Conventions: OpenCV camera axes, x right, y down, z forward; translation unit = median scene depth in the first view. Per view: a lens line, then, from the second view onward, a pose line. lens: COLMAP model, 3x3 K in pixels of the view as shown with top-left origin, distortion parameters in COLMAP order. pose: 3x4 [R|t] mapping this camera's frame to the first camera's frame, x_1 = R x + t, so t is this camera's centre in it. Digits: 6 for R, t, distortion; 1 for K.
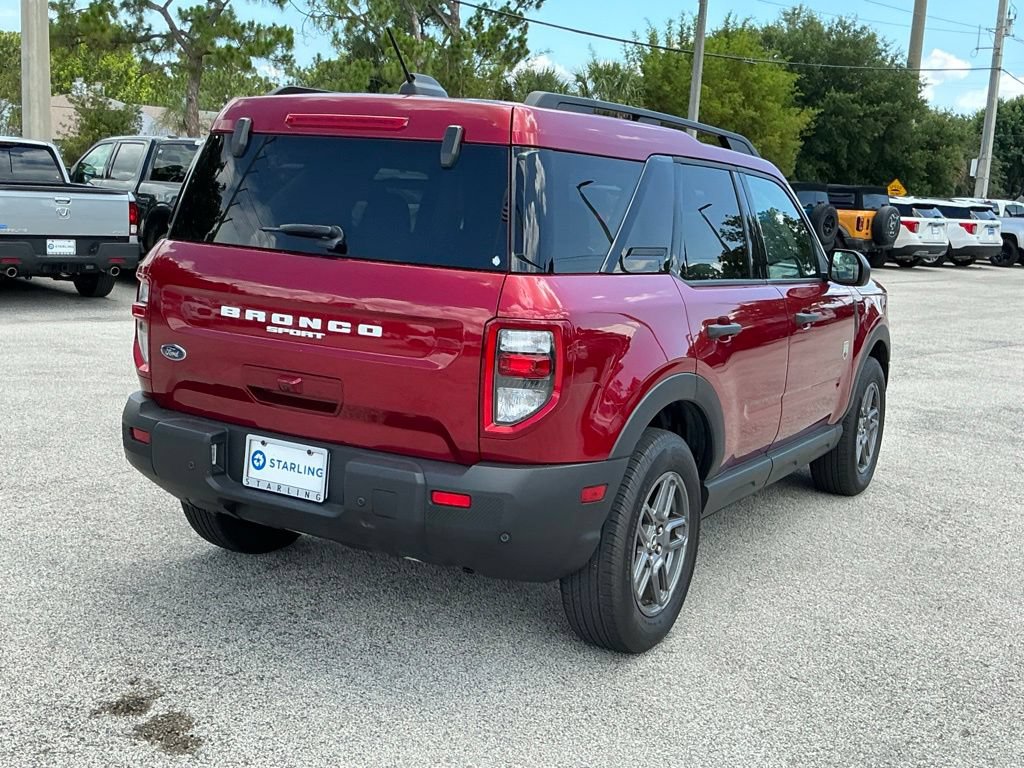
lens RADIAL K [[1190.2, 0, 512.0], [0, 1190.2, 384.0], [0, 0, 1]] dist [0.159801, -0.371839]
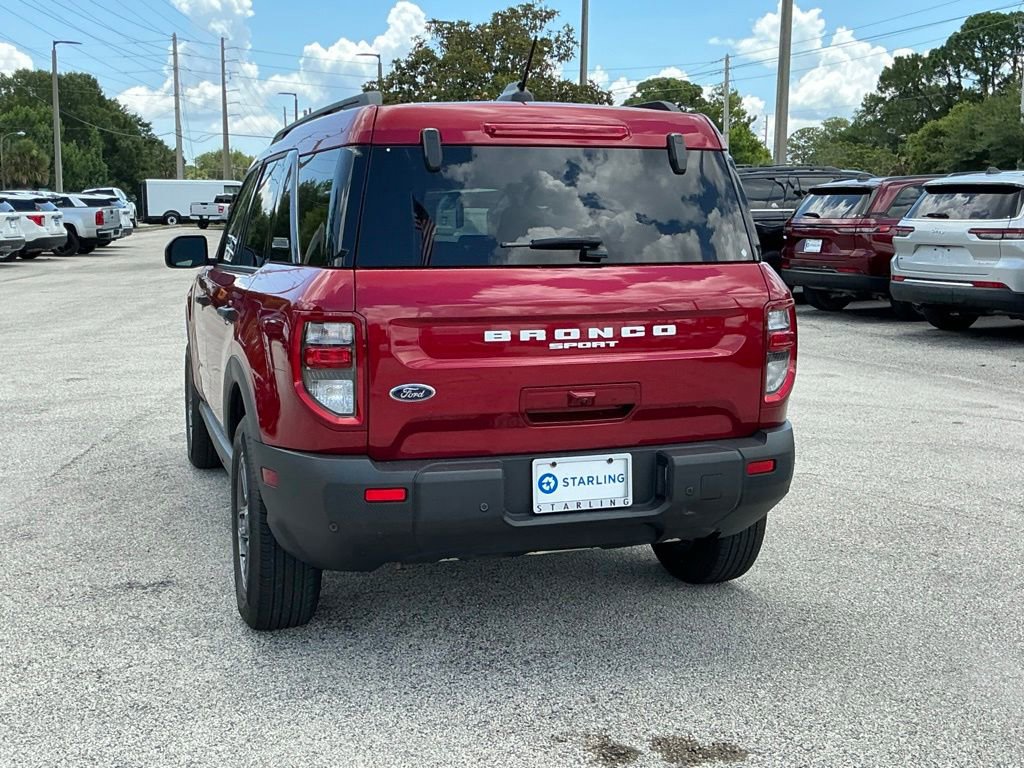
lens RADIAL K [[1190.2, 0, 512.0], [0, 1190.2, 384.0], [0, 0, 1]] dist [0.159801, -0.371839]
pose [[0.666311, -0.162004, 0.727863, -0.871760], [0.156063, 0.984794, 0.076325, -0.088502], [-0.729160, 0.062737, 0.681461, 0.345381]]
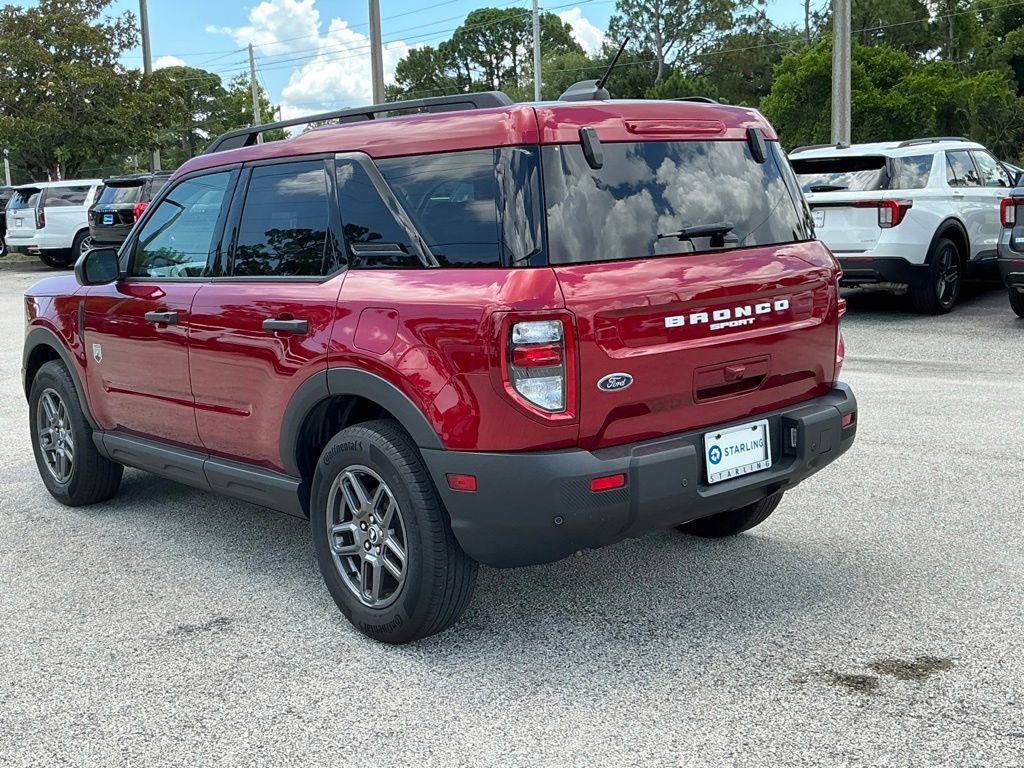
lens RADIAL K [[1190.2, 0, 512.0], [0, 1190.2, 384.0], [0, 0, 1]] dist [0.159801, -0.371839]
pose [[0.328658, -0.218916, 0.918727, -1.148034], [0.209978, 0.965356, 0.154911, -0.183474], [-0.920811, 0.142000, 0.363239, 0.739882]]
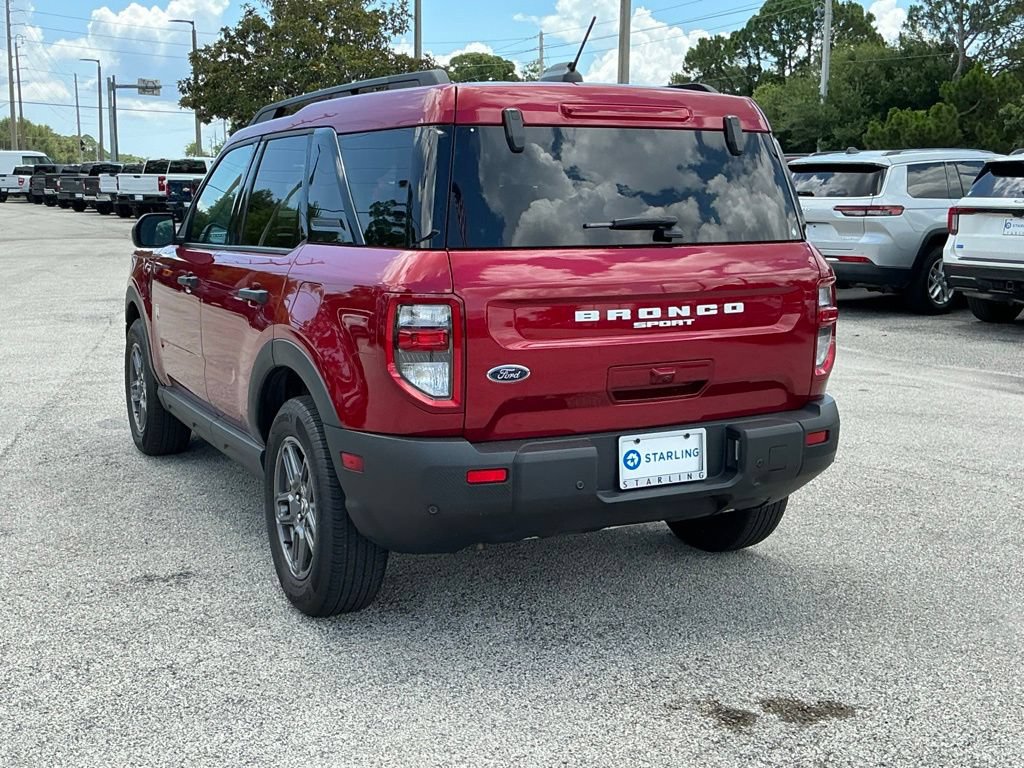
lens RADIAL K [[1190.2, 0, 512.0], [0, 1190.2, 384.0], [0, 0, 1]] dist [0.159801, -0.371839]
pose [[0.542536, -0.190151, 0.818228, -1.003821], [0.160636, 0.979553, 0.121130, -0.125519], [-0.824531, 0.065720, 0.561987, 0.501402]]
